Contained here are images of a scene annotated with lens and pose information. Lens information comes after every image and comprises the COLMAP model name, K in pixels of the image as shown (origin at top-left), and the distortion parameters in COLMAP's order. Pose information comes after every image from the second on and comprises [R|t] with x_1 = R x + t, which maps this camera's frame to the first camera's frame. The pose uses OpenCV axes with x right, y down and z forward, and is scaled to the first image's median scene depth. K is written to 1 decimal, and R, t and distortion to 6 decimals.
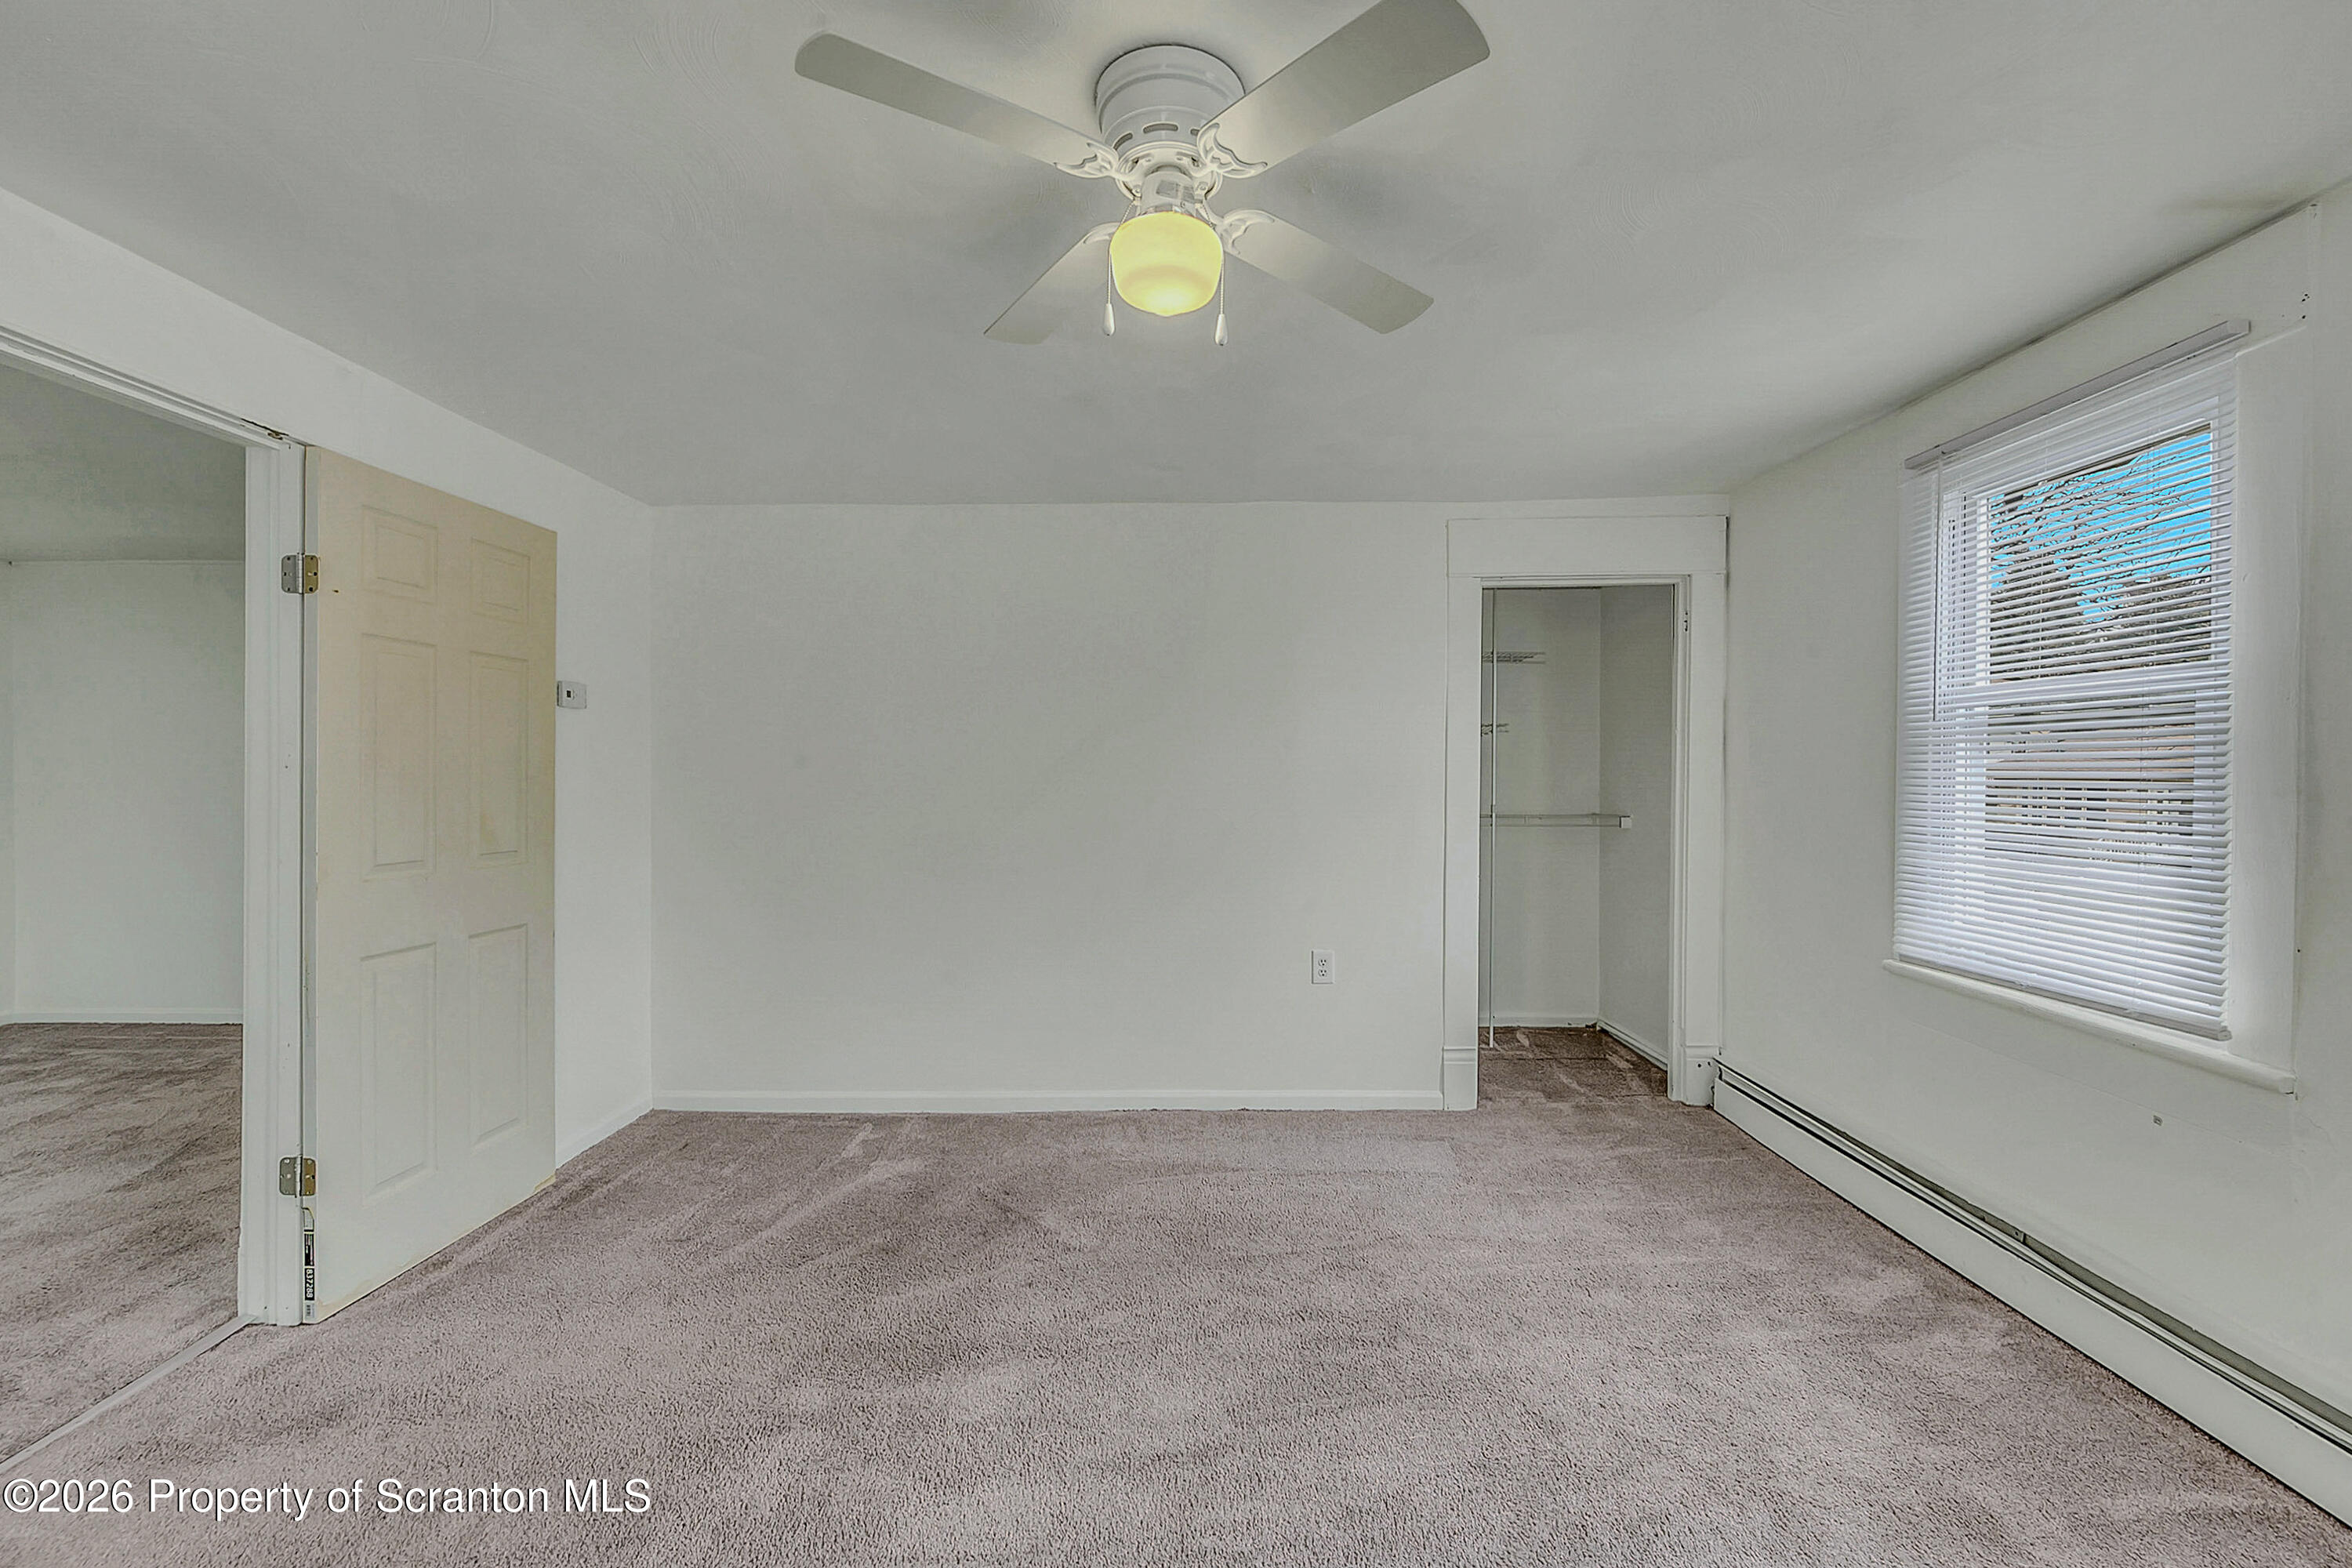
lens RADIAL K [[939.3, 0, 1187.8], [0, 939.3, 778.2], [0, 0, 1]] dist [-0.001632, 0.000520]
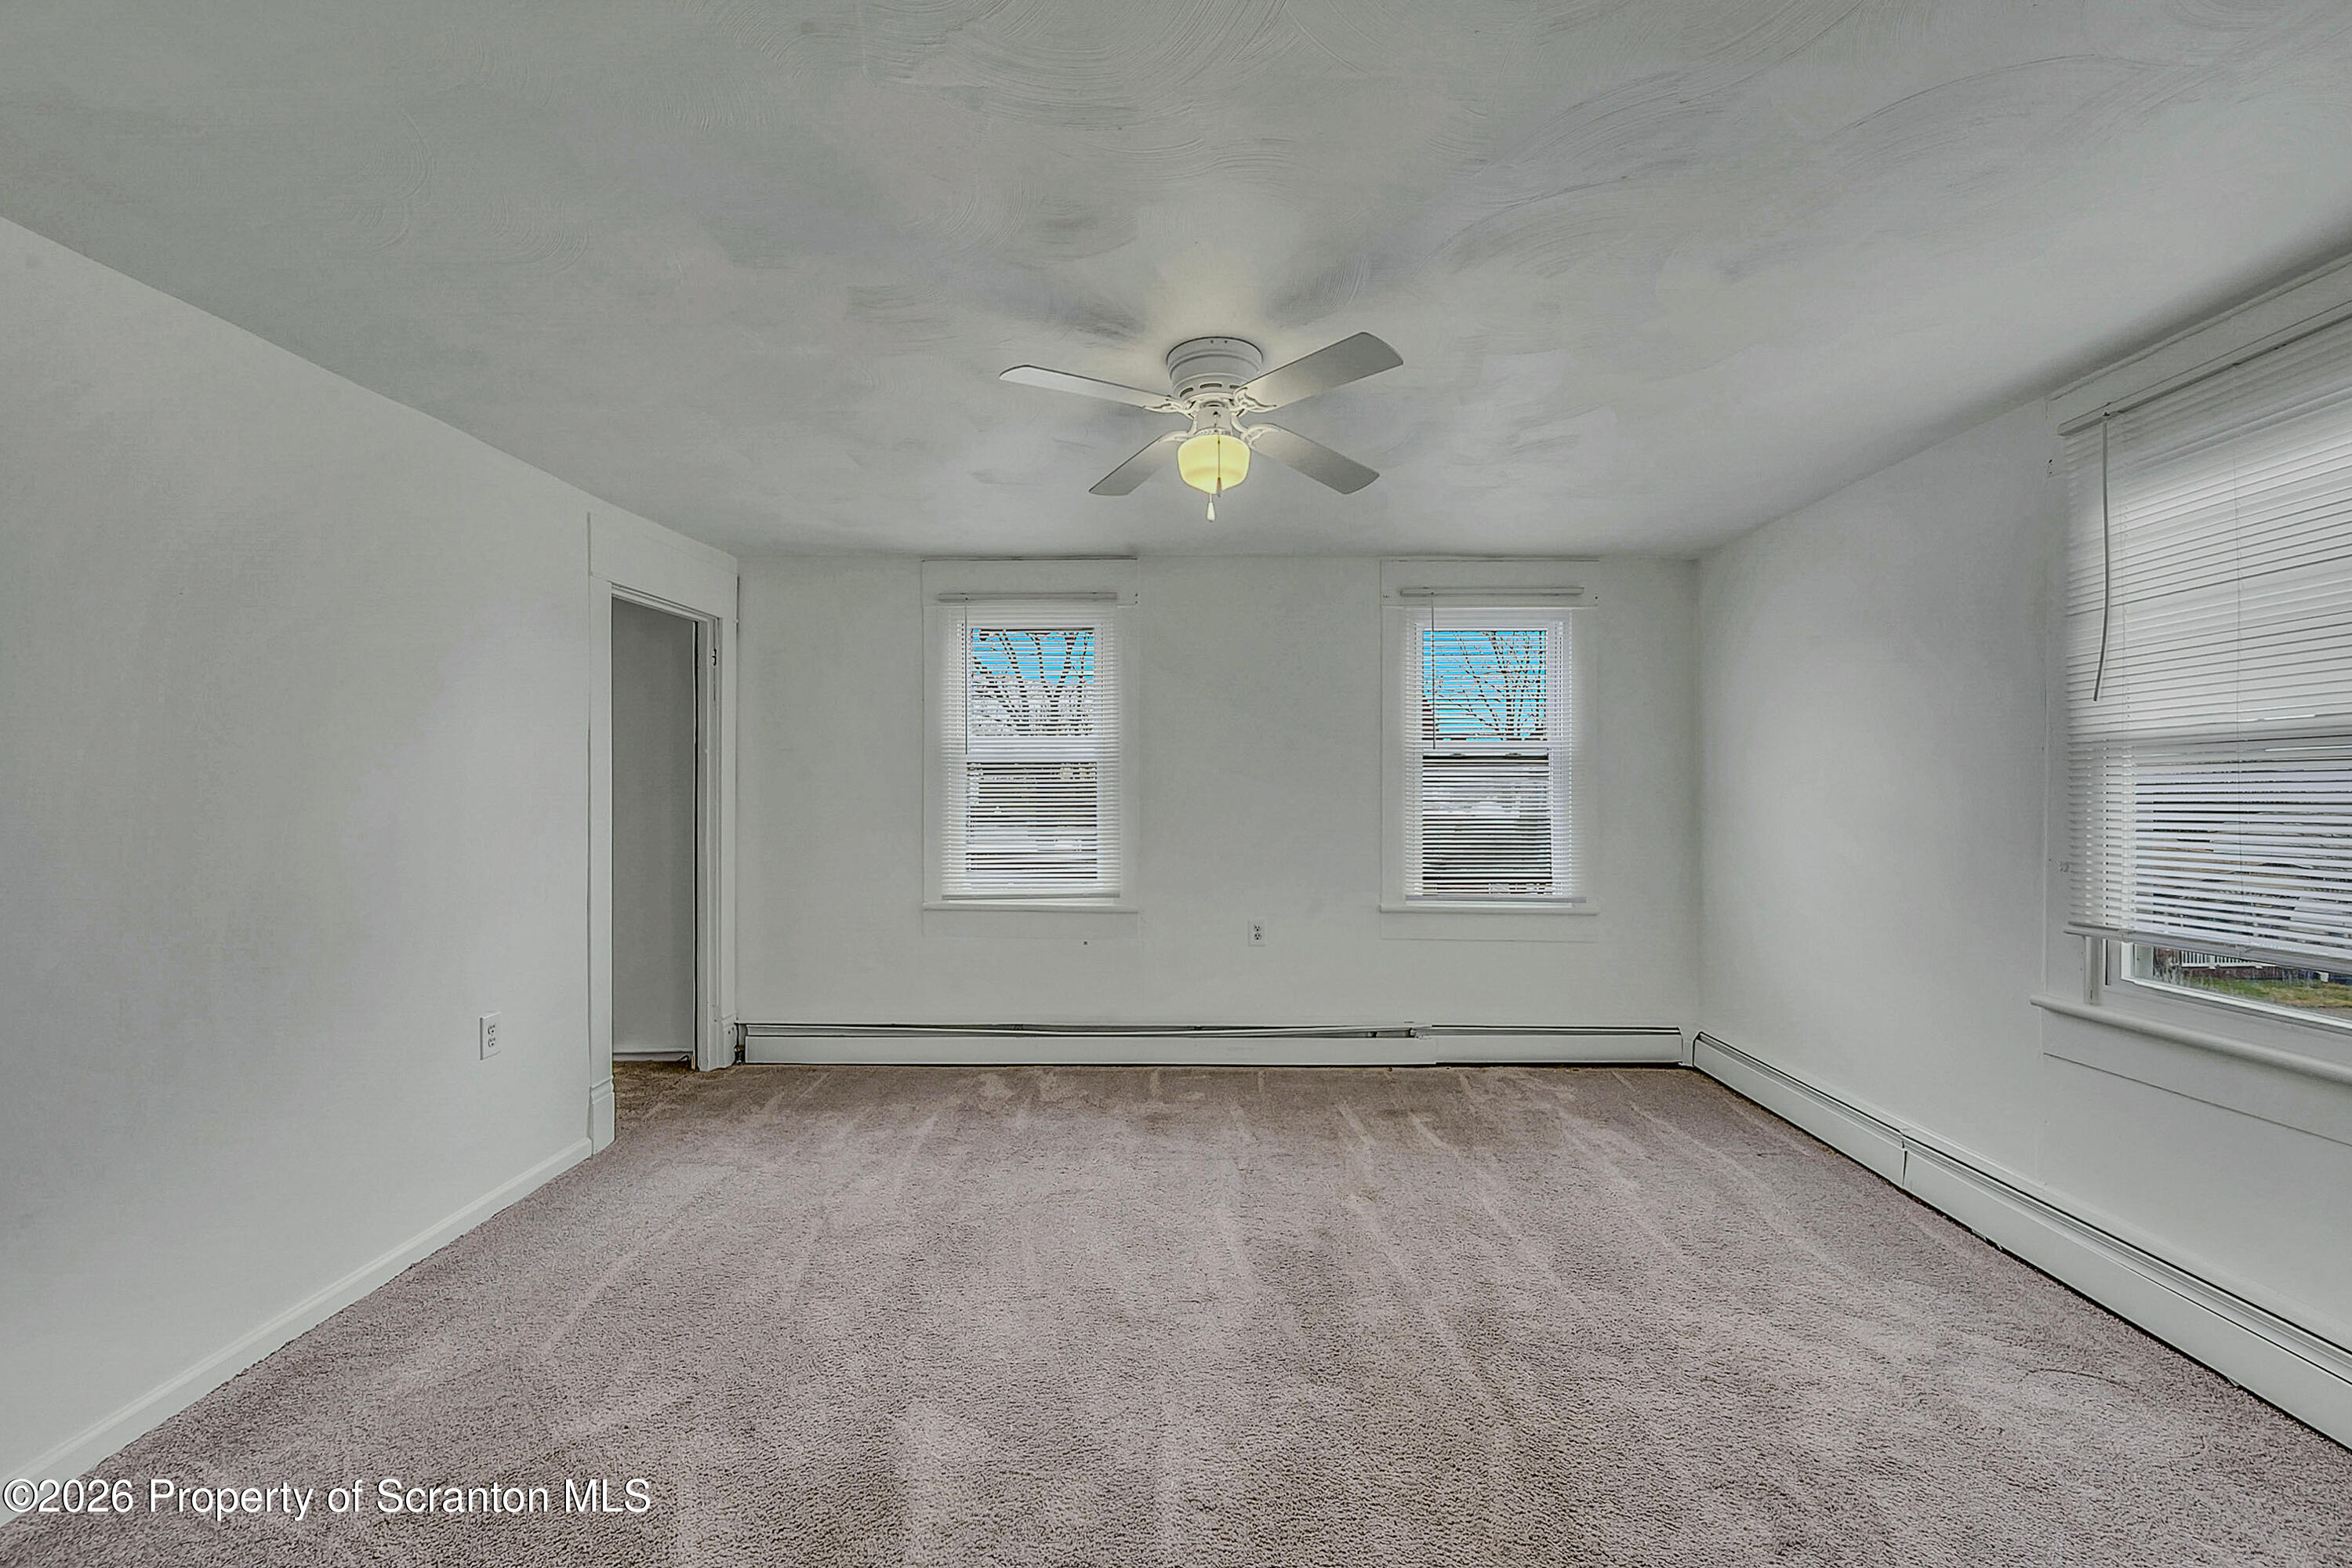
lens RADIAL K [[939.3, 0, 1171.4], [0, 939.3, 785.8], [0, 0, 1]] dist [-0.001632, 0.000520]
pose [[0.023540, -0.004706, 0.999712, -0.764393], [0.012581, 0.999911, 0.004411, -0.005649], [-0.999644, 0.012473, 0.023597, 0.494186]]
